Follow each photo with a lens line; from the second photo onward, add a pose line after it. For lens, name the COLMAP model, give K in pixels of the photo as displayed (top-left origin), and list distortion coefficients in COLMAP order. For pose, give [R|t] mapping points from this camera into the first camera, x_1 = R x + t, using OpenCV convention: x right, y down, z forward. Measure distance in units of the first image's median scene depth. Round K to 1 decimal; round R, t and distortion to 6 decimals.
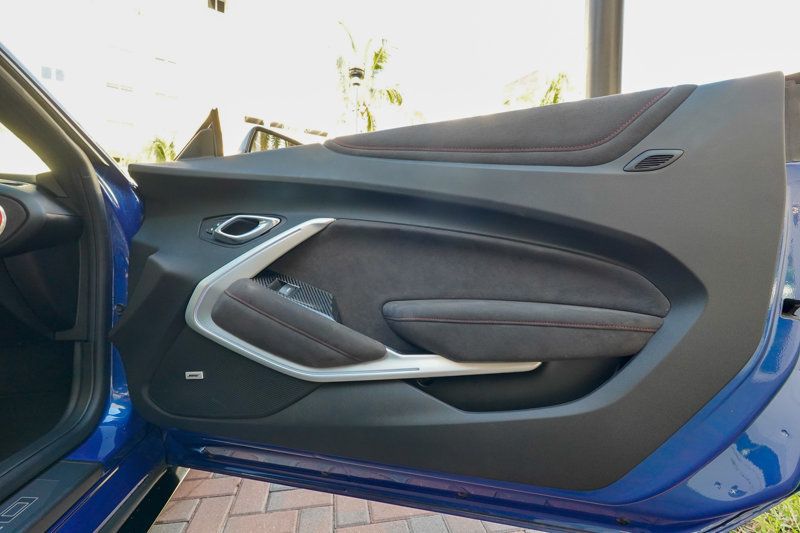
lens RADIAL K [[367.1, 0, 396.8], [0, 367.1, 268.7], [0, 0, 1]] dist [-0.019821, 0.009892]
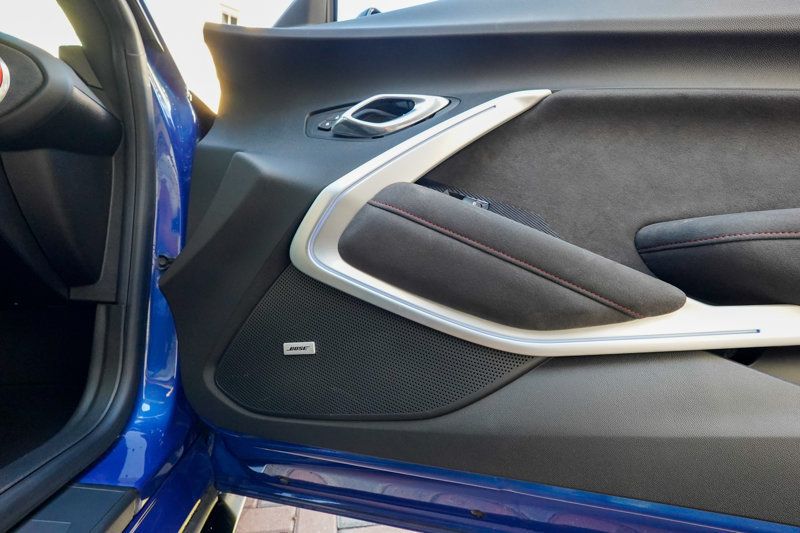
lens RADIAL K [[365.5, 0, 398.7], [0, 365.5, 268.1], [0, 0, 1]] dist [-0.004823, 0.001284]
pose [[0.999674, 0.025491, 0.001518, -0.391254], [-0.025400, 0.998720, -0.043732, 0.180241], [-0.002631, 0.043679, 0.999042, 0.378861]]
